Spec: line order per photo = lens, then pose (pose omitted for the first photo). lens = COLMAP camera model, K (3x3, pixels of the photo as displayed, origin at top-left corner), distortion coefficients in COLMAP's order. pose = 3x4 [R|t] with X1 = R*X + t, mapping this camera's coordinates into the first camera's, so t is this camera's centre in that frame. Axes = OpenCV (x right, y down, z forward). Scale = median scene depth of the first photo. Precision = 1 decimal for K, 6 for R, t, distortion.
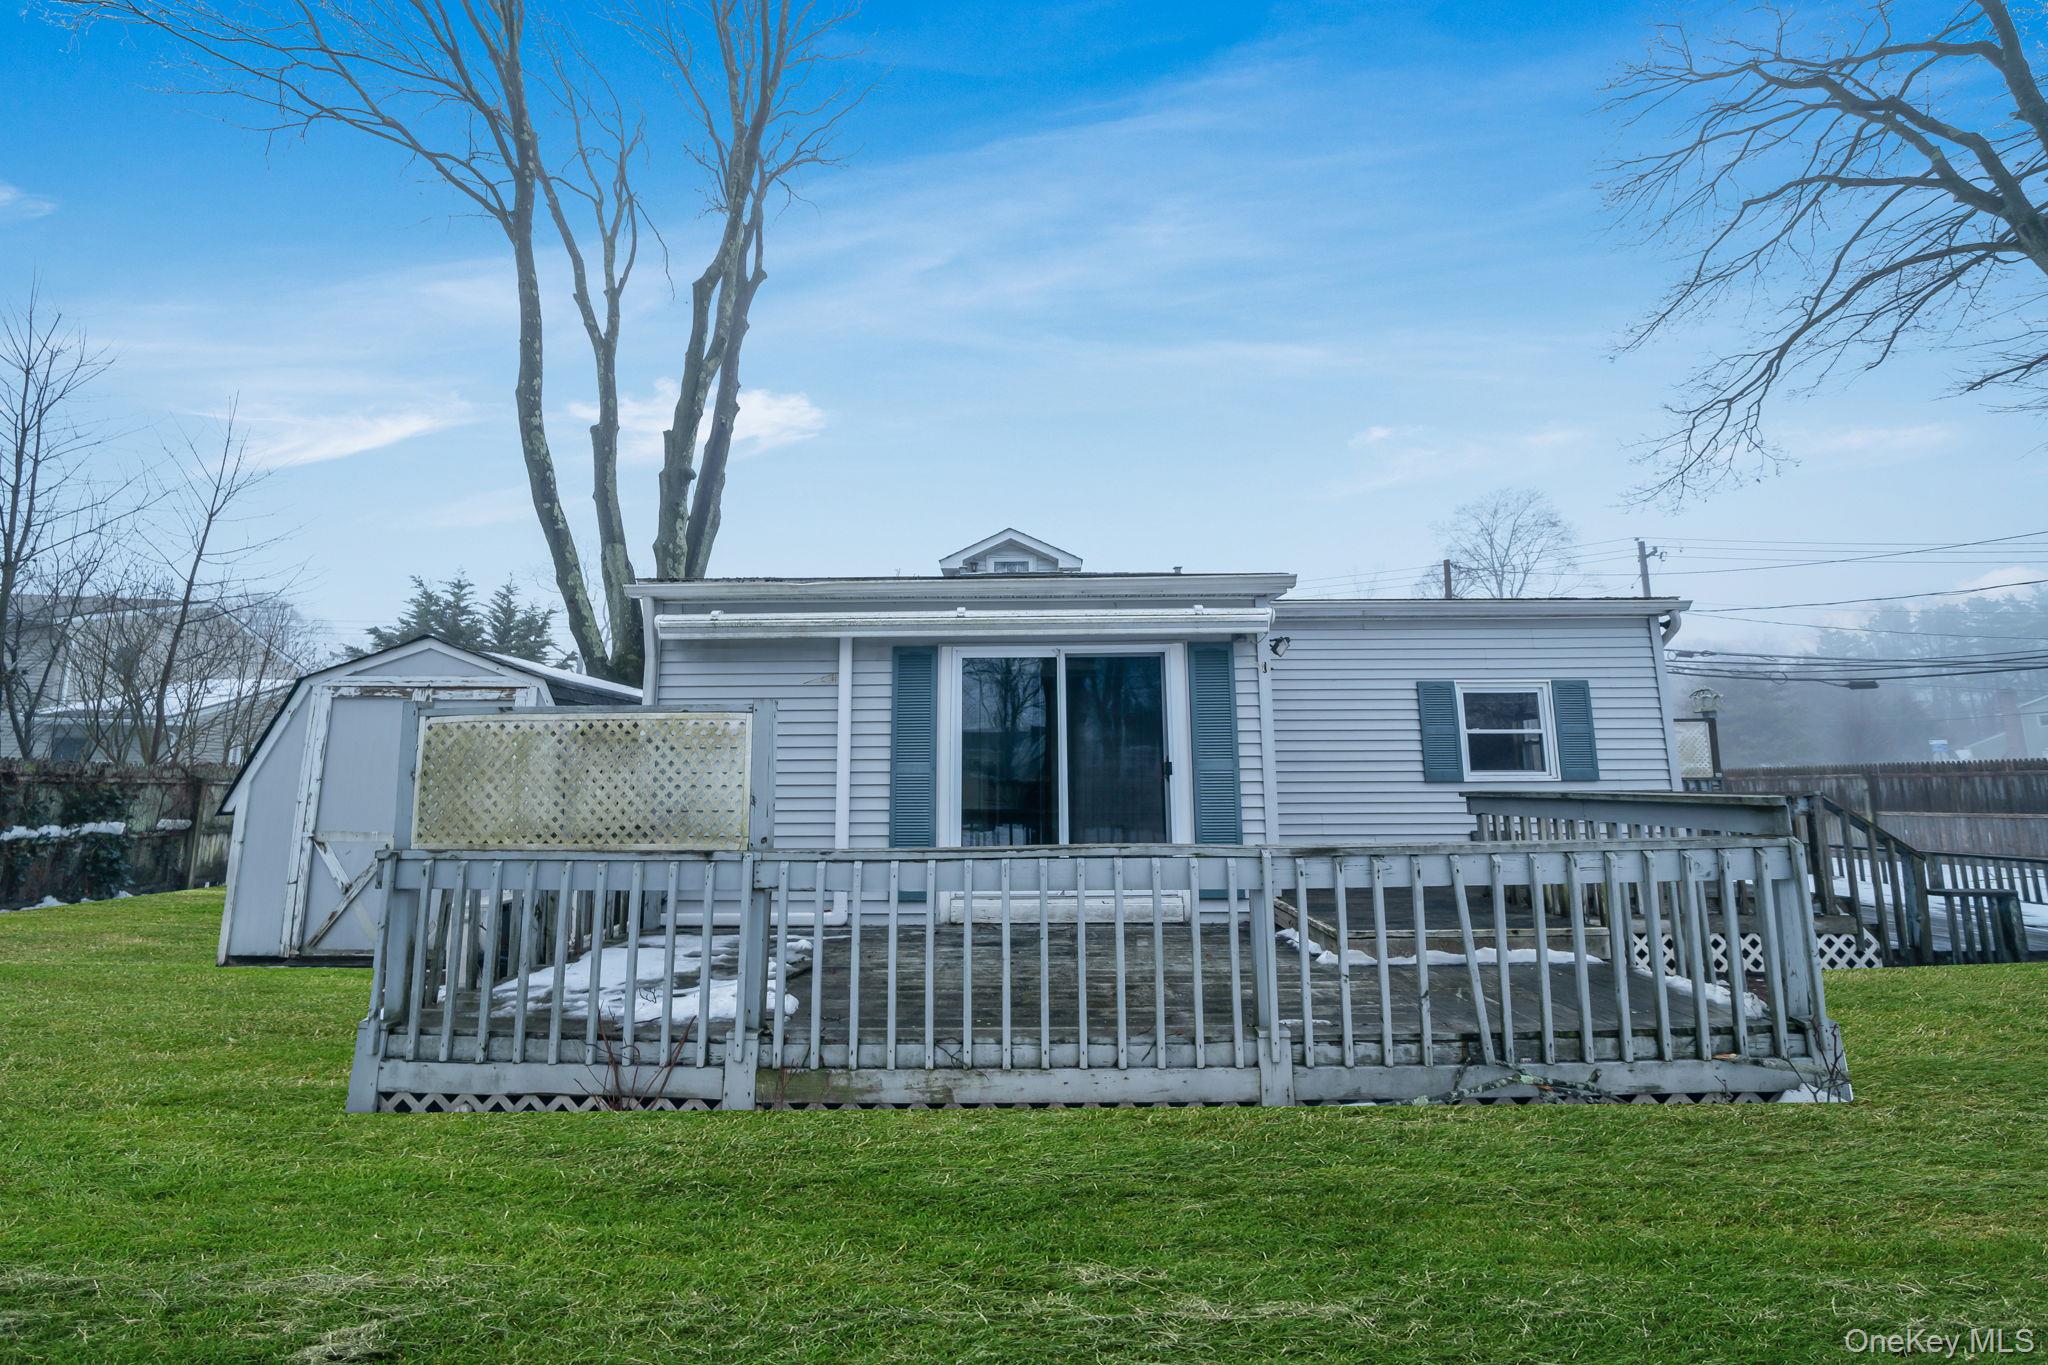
lens RADIAL K [[718.5, 0, 1024.0], [0, 718.5, 682.5], [0, 0, 1]] dist [-0.022524, 0.000132]
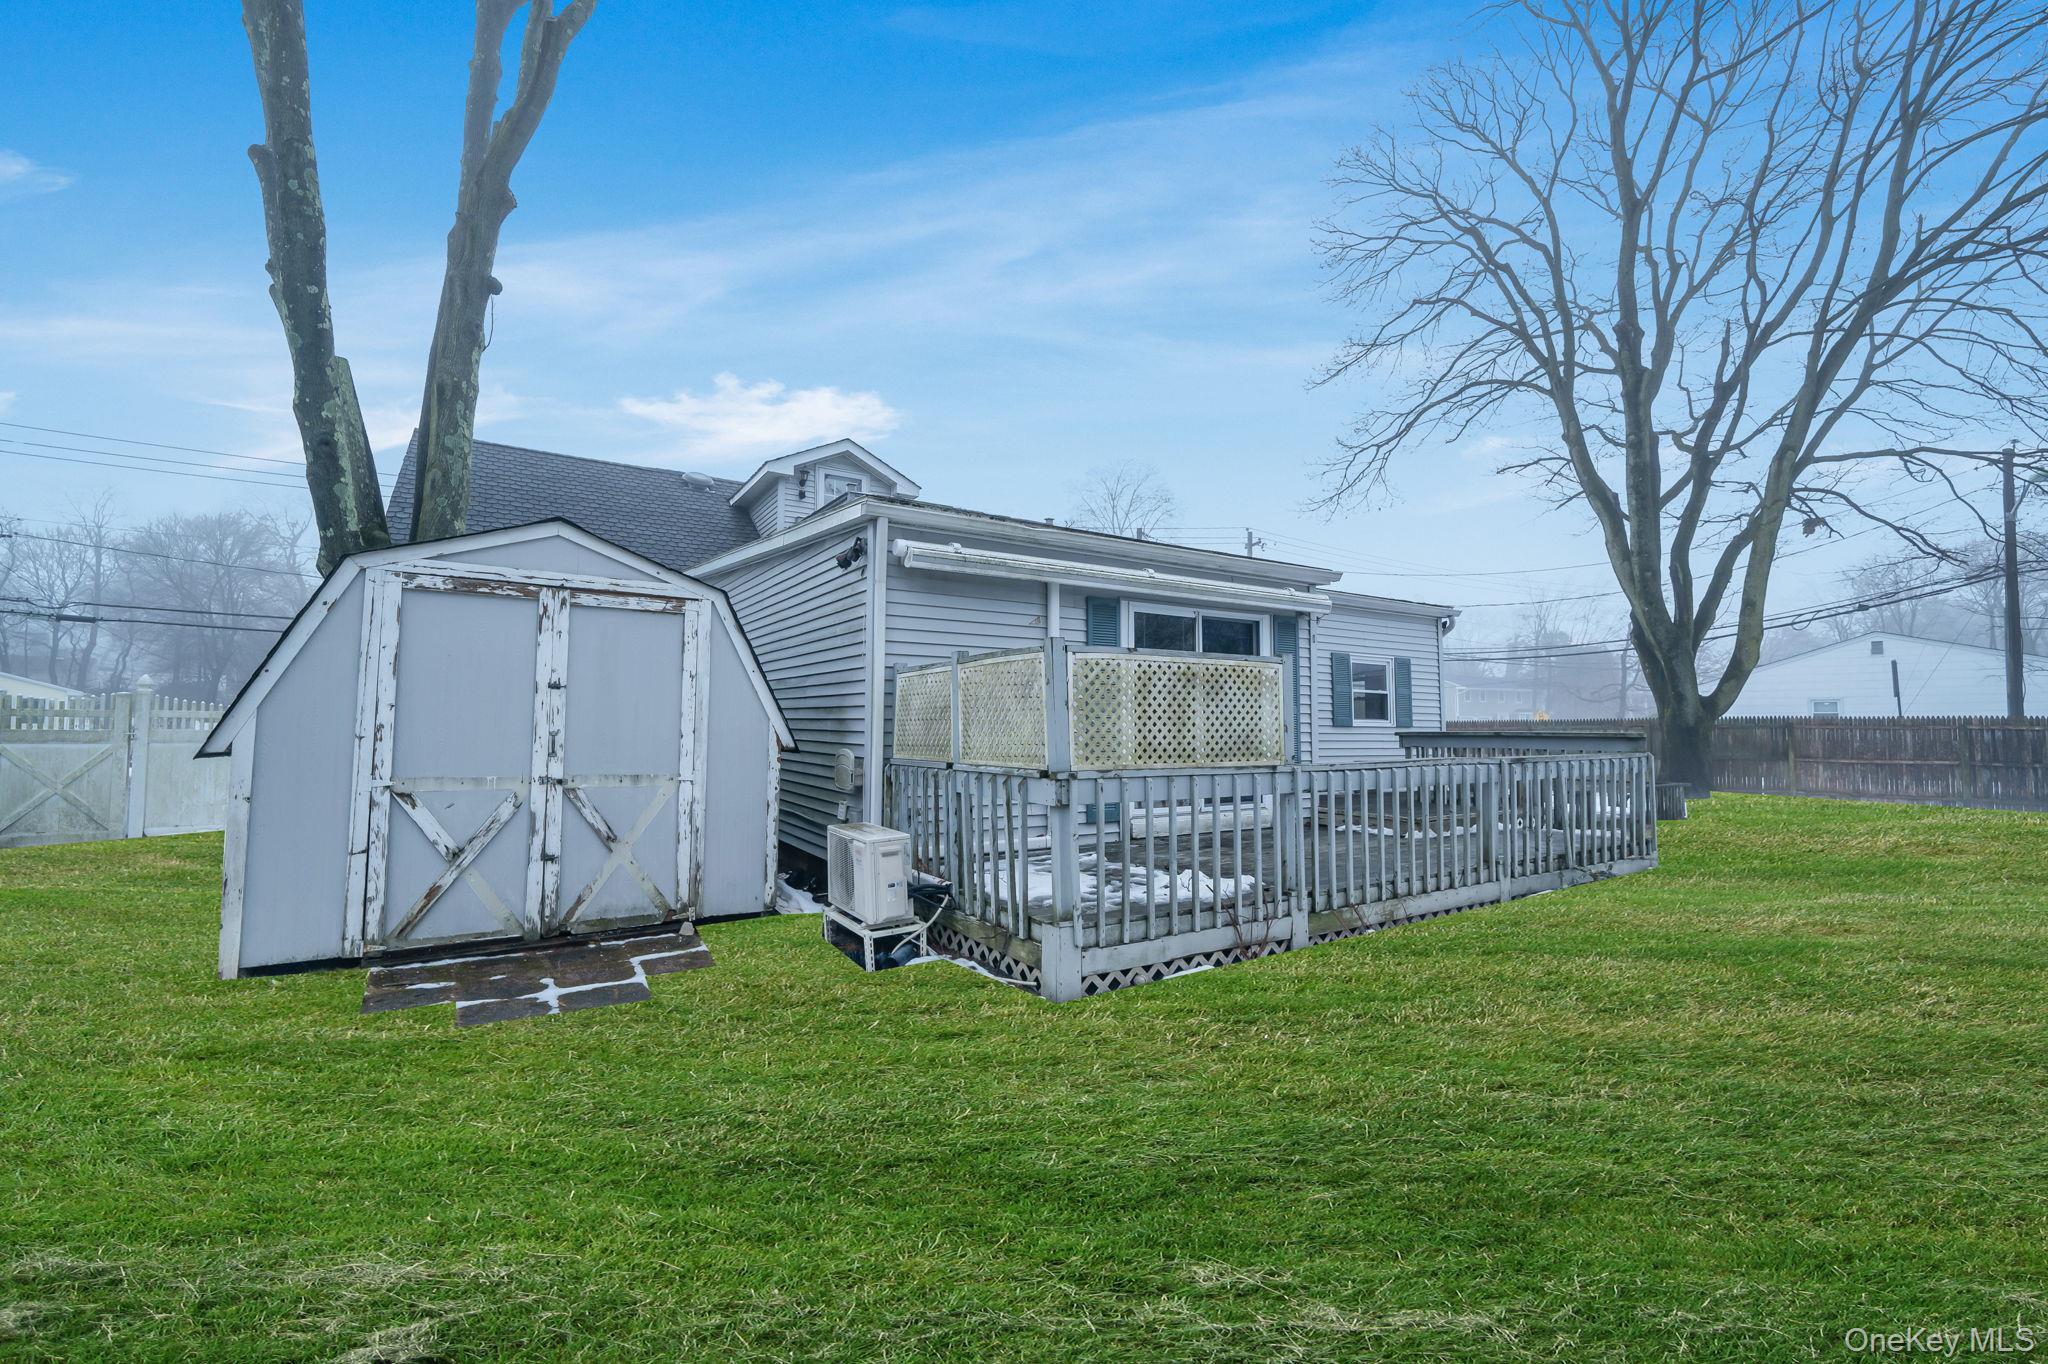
lens RADIAL K [[850.2, 0, 1024.0], [0, 850.2, 682.0], [0, 0, 1]] dist [-0.016224, 0.000023]
pose [[0.837347, 0.040230, 0.545189, -0.940383], [-0.083712, 0.994963, 0.055153, 0.016509], [-0.540224, -0.091821, 0.836497, -0.039236]]
